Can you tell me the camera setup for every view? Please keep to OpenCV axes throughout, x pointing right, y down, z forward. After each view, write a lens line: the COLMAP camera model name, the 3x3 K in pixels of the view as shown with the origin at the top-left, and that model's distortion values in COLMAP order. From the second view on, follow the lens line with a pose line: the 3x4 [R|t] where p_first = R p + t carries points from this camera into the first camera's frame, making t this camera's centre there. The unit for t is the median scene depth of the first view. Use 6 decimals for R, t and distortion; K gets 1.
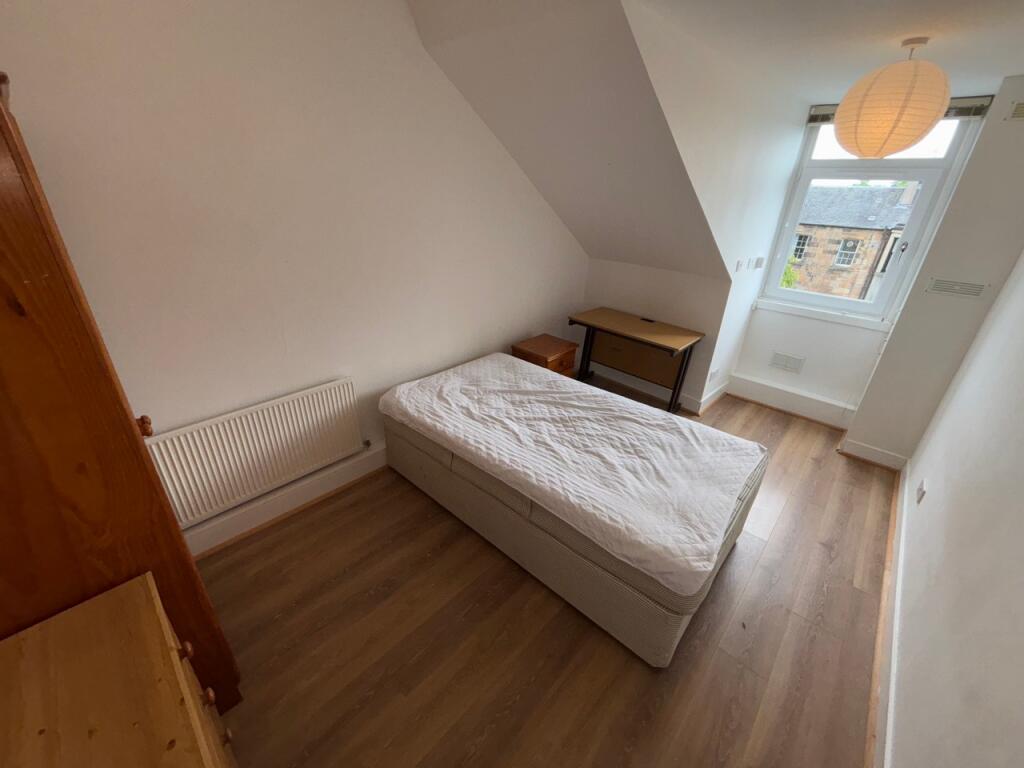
lens RADIAL K [[416.0, 0, 508.9], [0, 416.0, 381.8], [0, 0, 1]] dist [-0.000966, 0.000755]
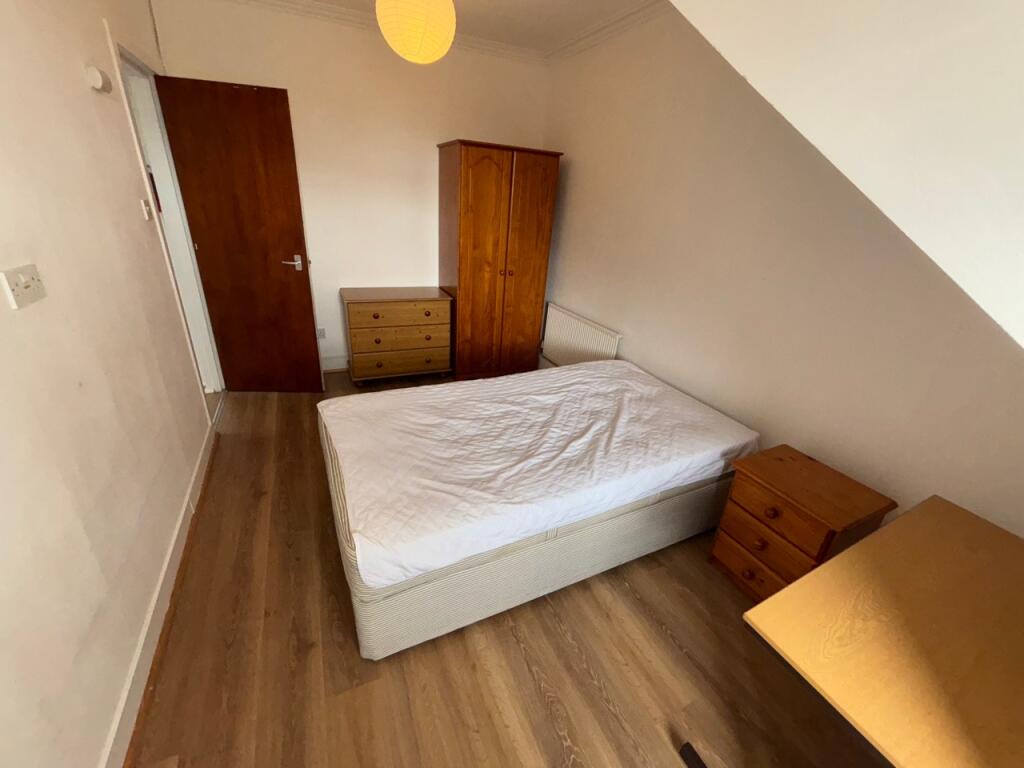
lens RADIAL K [[416.0, 0, 515.8], [0, 416.0, 385.1], [0, 0, 1]] dist [-0.000966, 0.000755]
pose [[-0.354012, 0.333688, -0.873686, 0.921754], [-0.479713, 0.737143, 0.475915, -0.368232], [0.802839, 0.587598, -0.100883, 1.041914]]
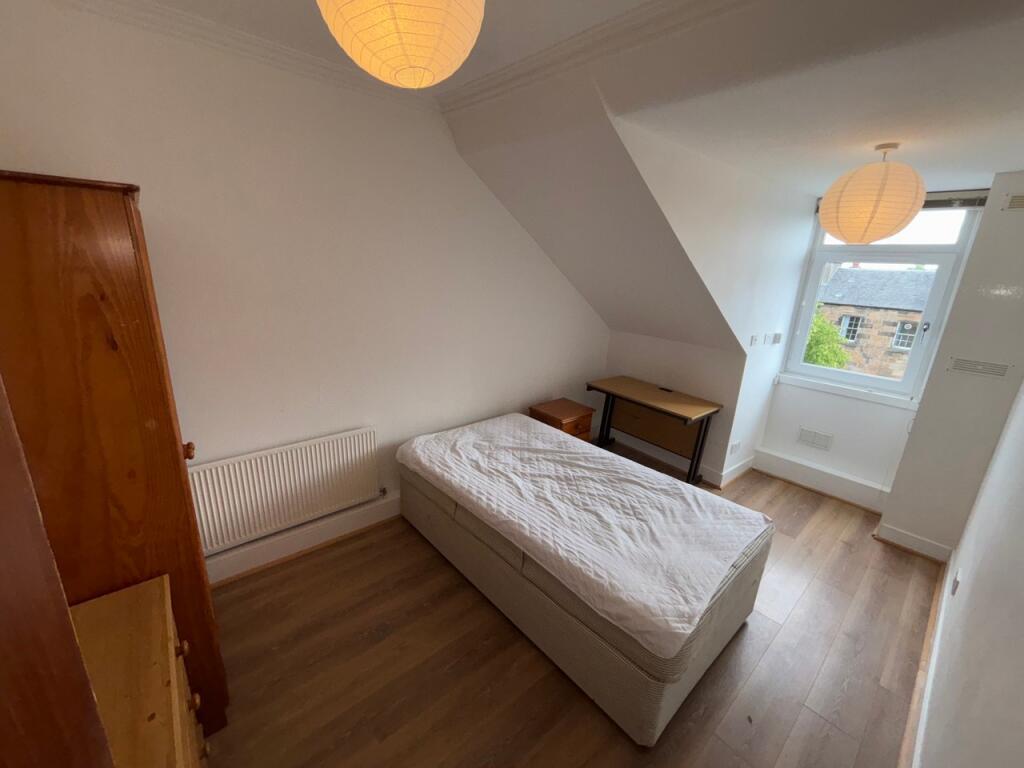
lens RADIAL K [[416.0, 0, 508.9], [0, 416.0, 381.3], [0, 0, 1]] dist [-0.000966, 0.000755]
pose [[0.994002, 0.040737, -0.101492, 0.086225], [-0.057106, 0.984805, -0.164005, 0.033914], [0.093269, 0.168817, 0.981225, -0.065852]]
